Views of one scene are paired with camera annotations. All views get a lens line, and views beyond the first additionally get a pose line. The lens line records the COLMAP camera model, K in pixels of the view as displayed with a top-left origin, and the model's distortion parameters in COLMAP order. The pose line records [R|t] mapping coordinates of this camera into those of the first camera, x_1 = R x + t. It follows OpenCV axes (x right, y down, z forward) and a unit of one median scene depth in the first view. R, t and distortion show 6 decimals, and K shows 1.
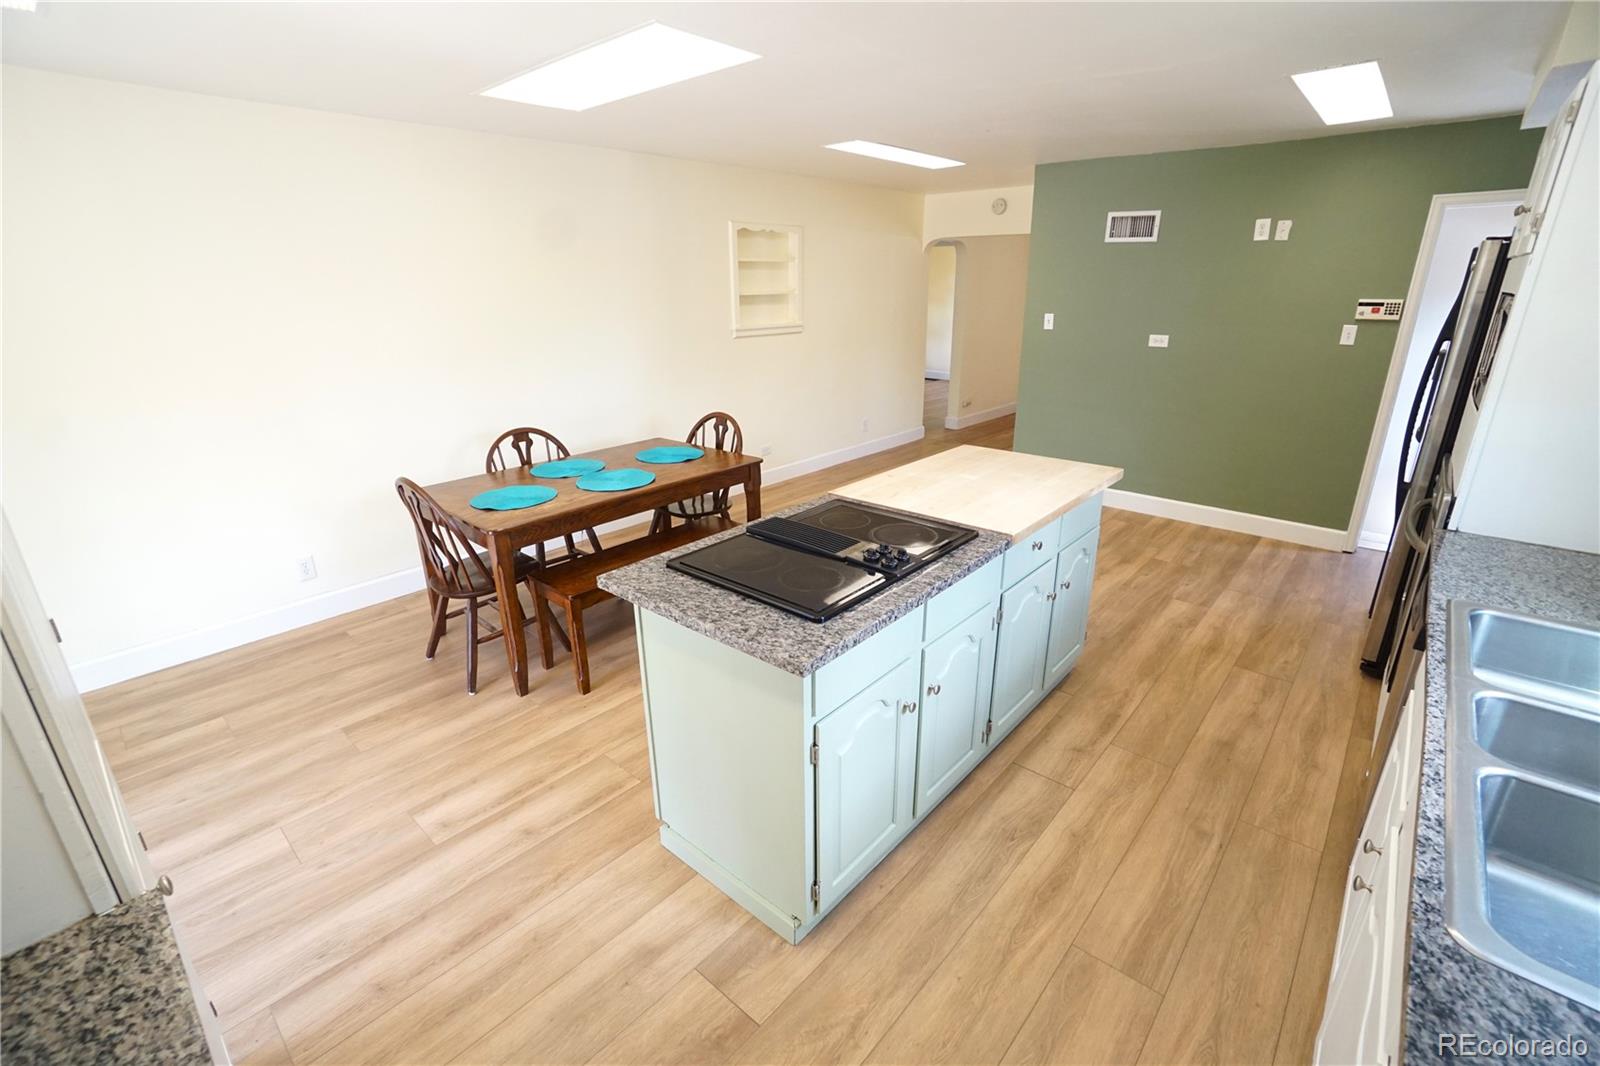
lens RADIAL K [[709.4, 0, 797.2], [0, 709.4, 529.5], [0, 0, 1]] dist [-0.059198, 0.021004]
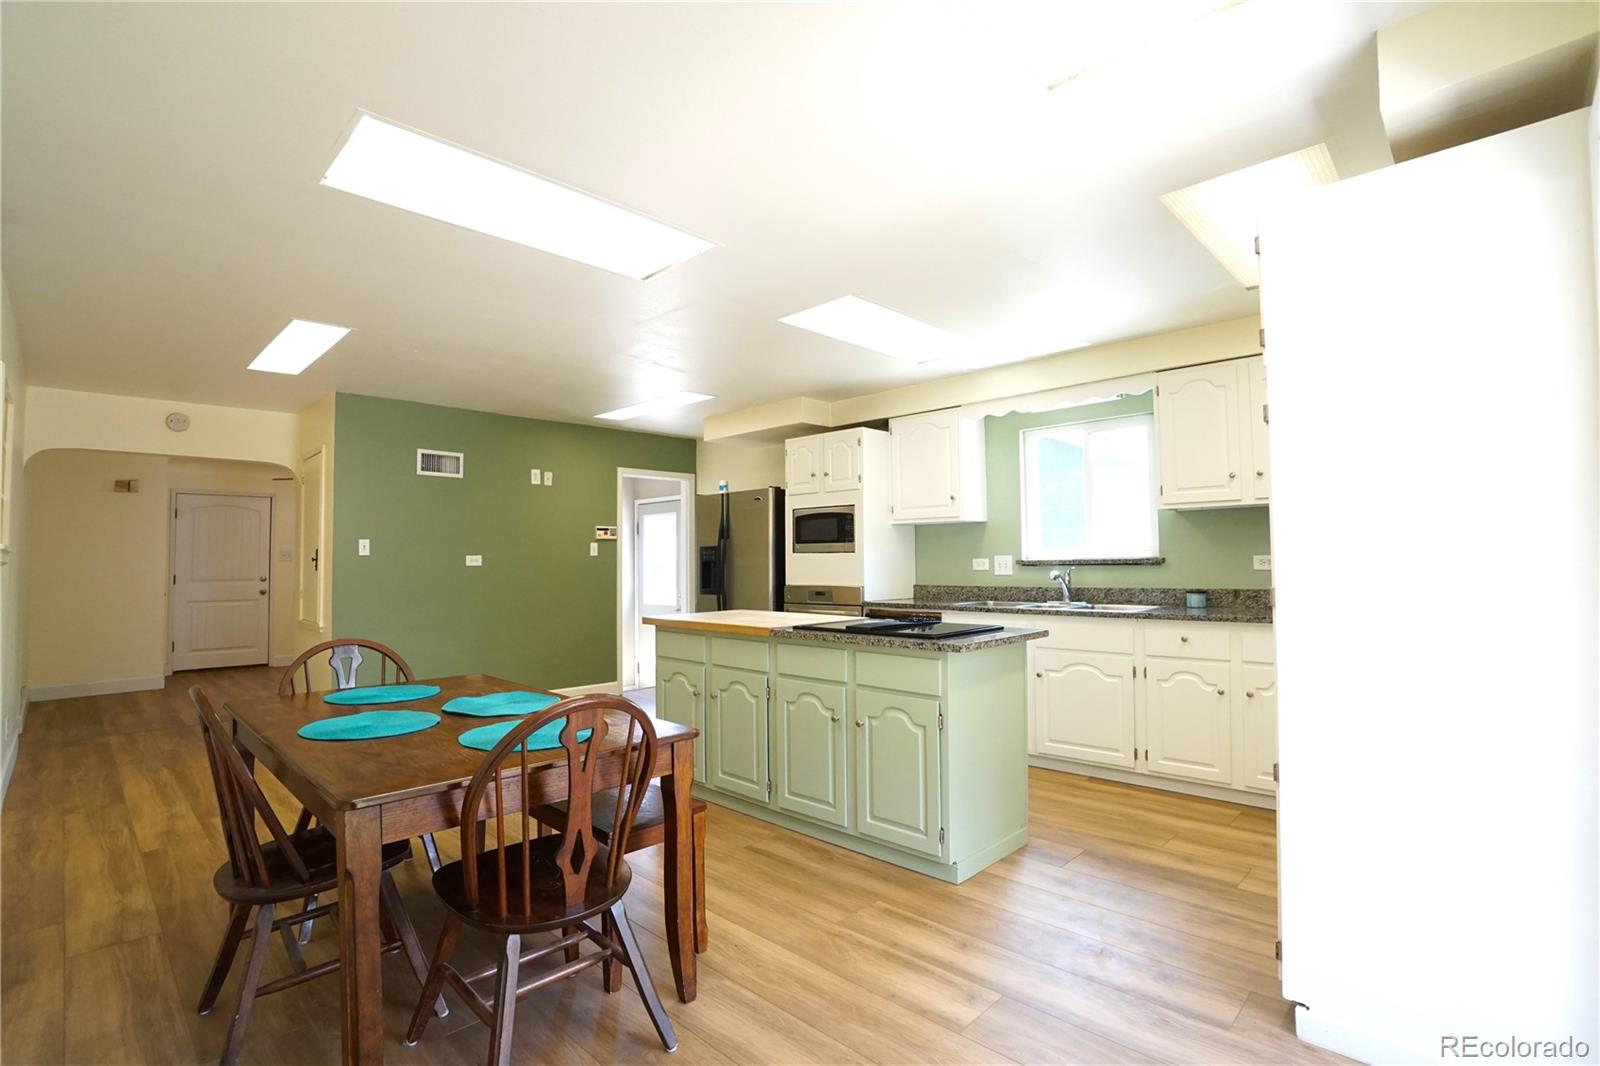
lens RADIAL K [[748.4, 0, 795.1], [0, 748.4, 529.9], [0, 0, 1]] dist [-0.066285, 0.023932]
pose [[0.047845, 0.052444, 0.997477, -1.018497], [0.342308, 0.937288, -0.065699, -0.088781], [-0.938369, 0.344587, 0.026893, 0.695952]]
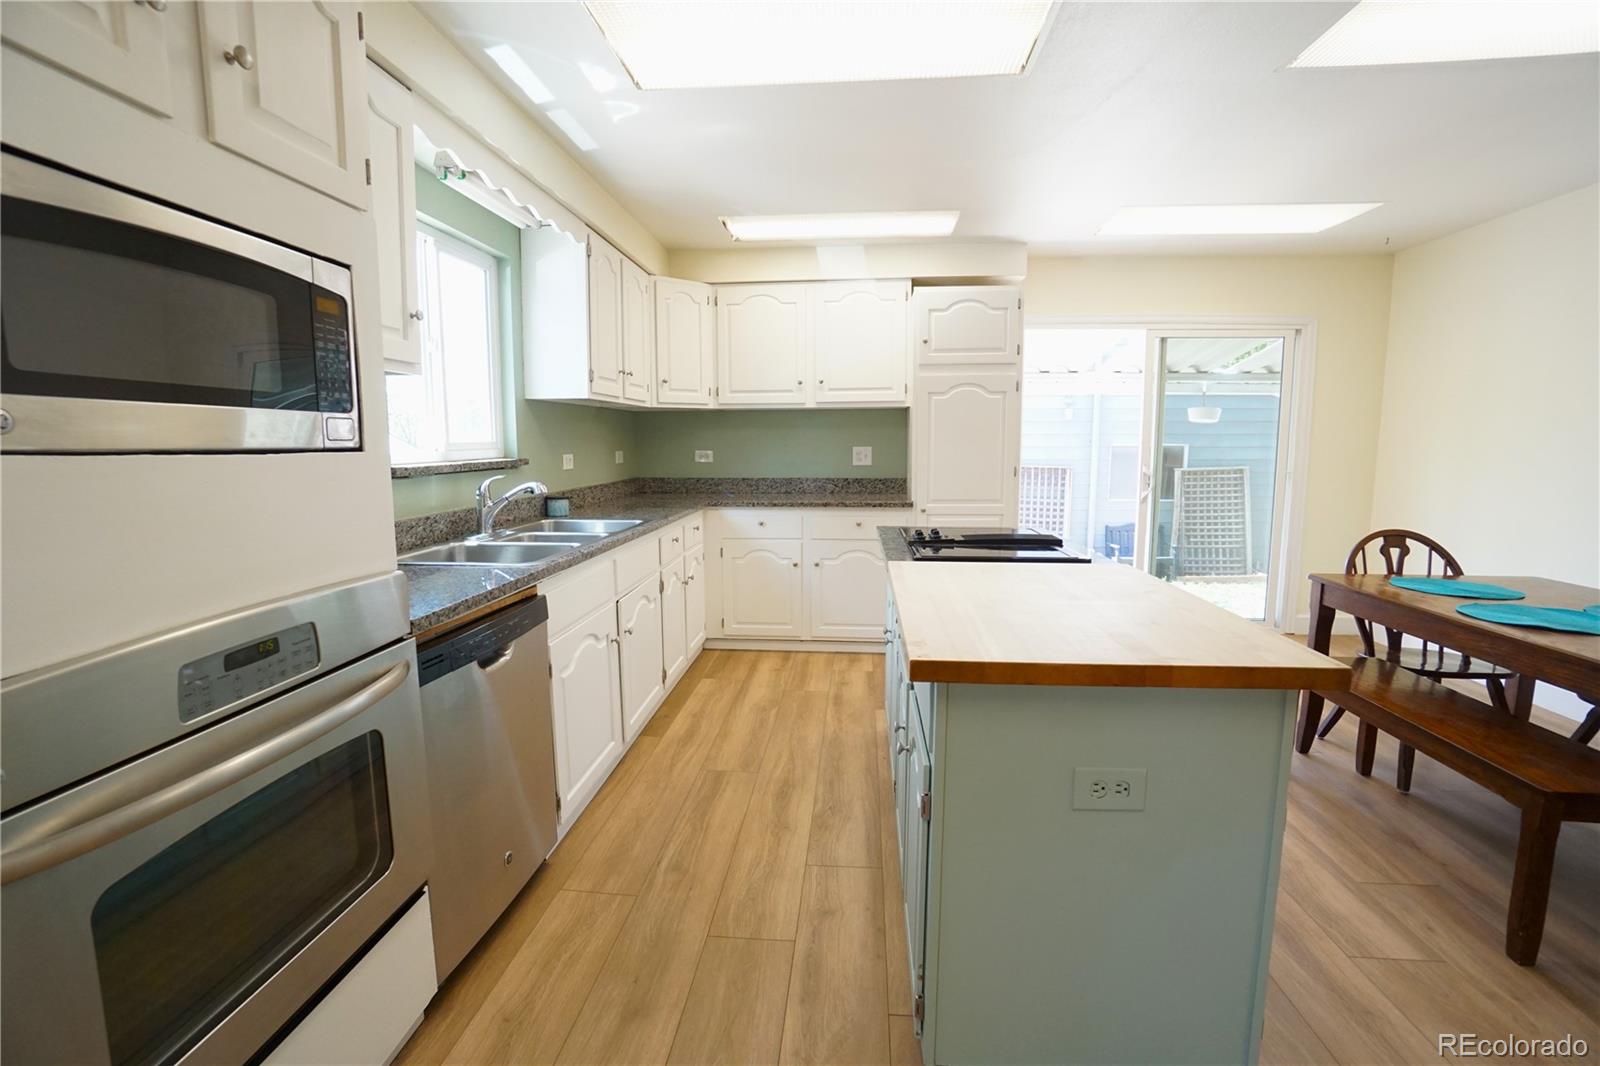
lens RADIAL K [[709.4, 0, 797.2], [0, 709.4, 529.5], [0, 0, 1]] dist [-0.059198, 0.021004]
pose [[-0.802251, 0.086327, -0.590712, 0.673433], [-0.189766, 0.901292, 0.389437, -0.269928], [0.566023, 0.424523, -0.706681, 1.082810]]
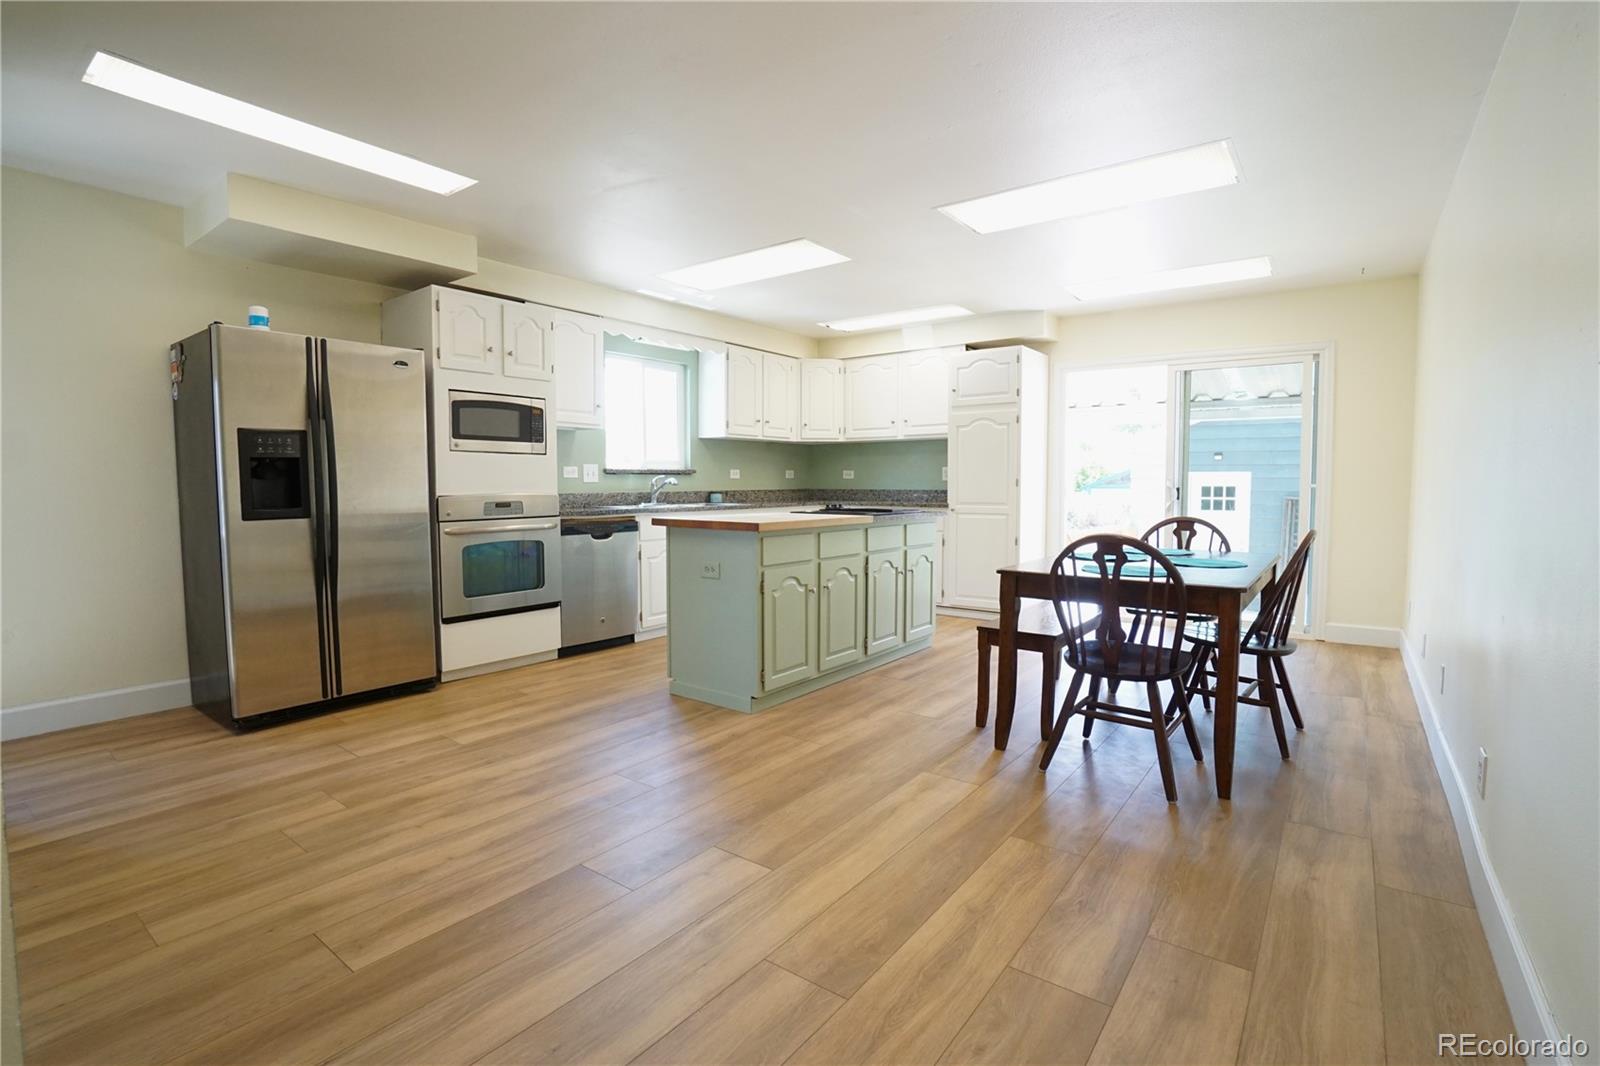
lens RADIAL K [[748.4, 0, 795.1], [0, 748.4, 529.9], [0, 0, 1]] dist [-0.066285, 0.023932]
pose [[-0.996654, 0.015655, -0.080229, 0.279200], [-0.017193, 0.919386, 0.392980, -0.533609], [0.079914, 0.393045, -0.916040, 2.010231]]
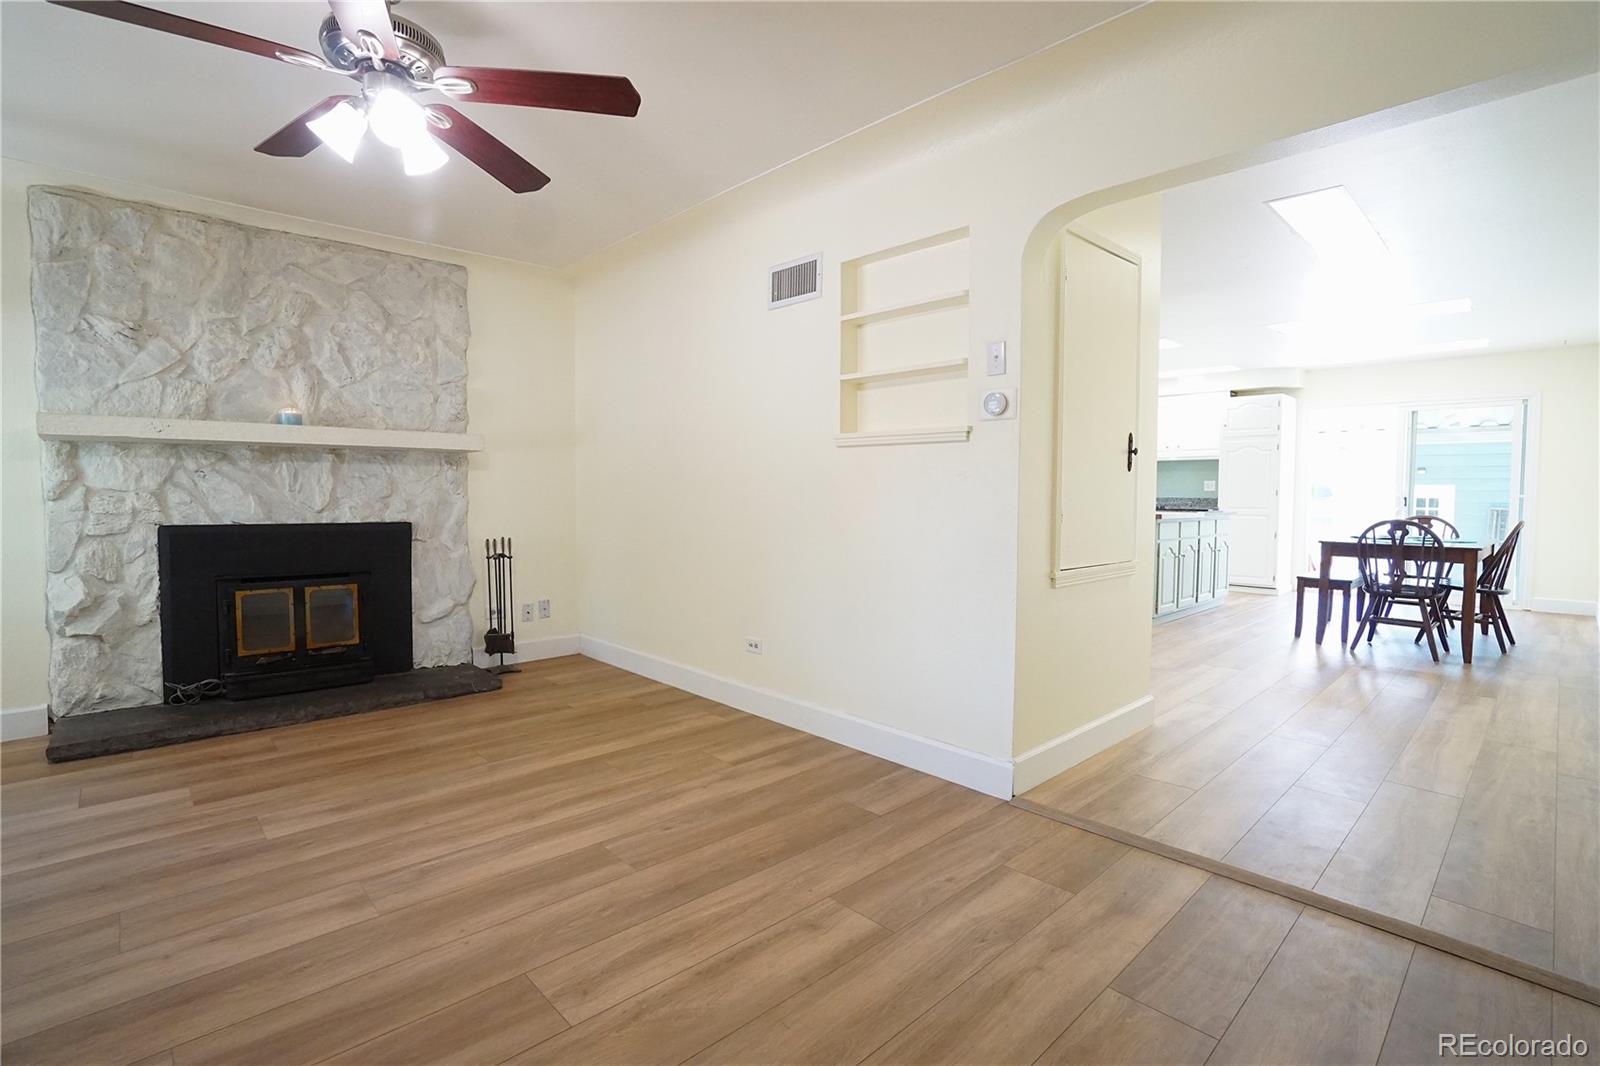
lens RADIAL K [[748.4, 0, 795.1], [0, 748.4, 529.9], [0, 0, 1]] dist [-0.066285, 0.023932]
pose [[-0.995852, 0.000510, 0.090982, 0.976967], [0.035125, 0.924615, 0.379280, -0.806308], [-0.083930, 0.380902, -0.920798, 2.785543]]
